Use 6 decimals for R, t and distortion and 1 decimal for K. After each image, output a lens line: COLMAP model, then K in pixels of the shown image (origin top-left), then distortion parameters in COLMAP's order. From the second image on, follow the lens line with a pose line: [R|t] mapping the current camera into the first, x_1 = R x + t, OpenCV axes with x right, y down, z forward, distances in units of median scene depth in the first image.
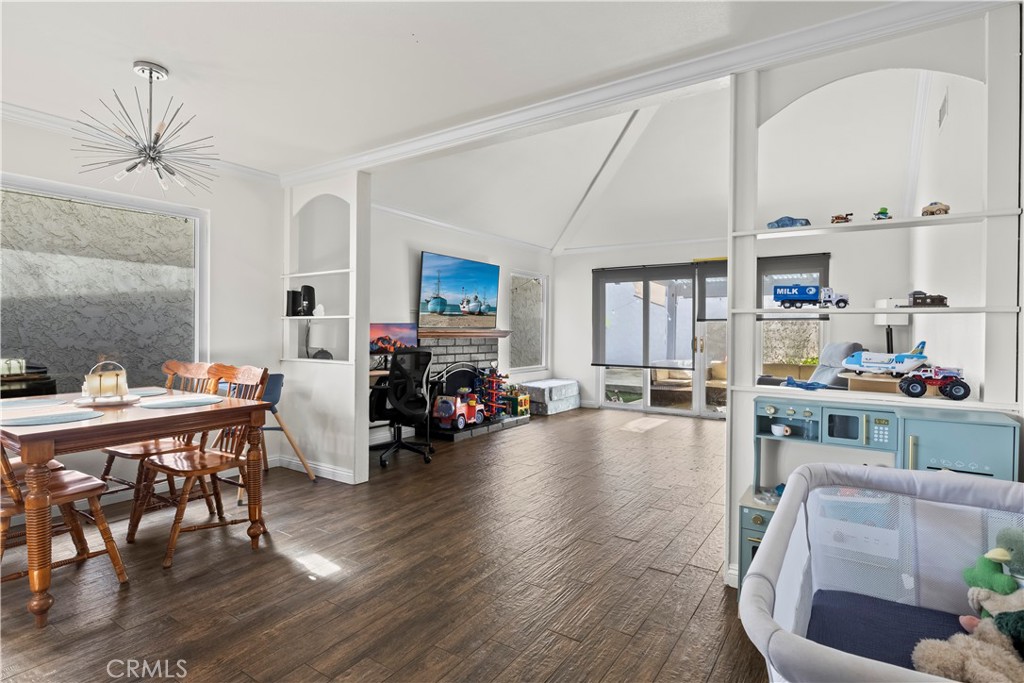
lens RADIAL K [[515.8, 0, 518.3], [0, 515.8, 334.9], [0, 0, 1]] dist [-0.004420, -0.002416]
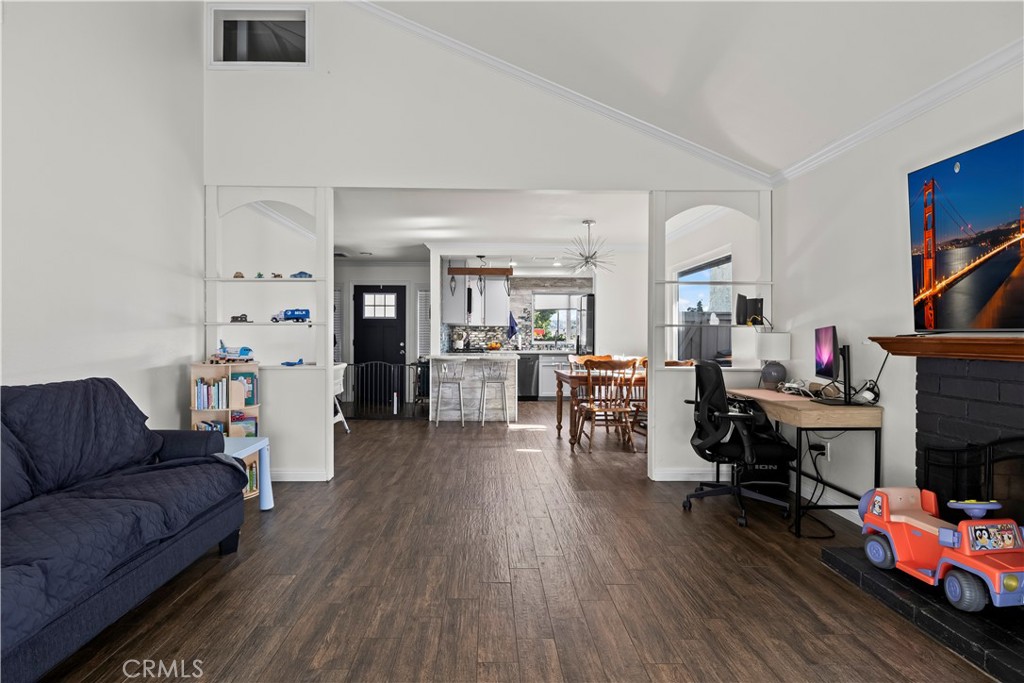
lens RADIAL K [[515.8, 0, 499.2], [0, 515.8, 339.6], [0, 0, 1]] dist [-0.004420, -0.002416]
pose [[-0.818730, -0.008746, -0.574111, 0.357389], [-0.017272, 0.999807, 0.009399, -0.006616], [0.573918, 0.017611, -0.818723, 1.042000]]
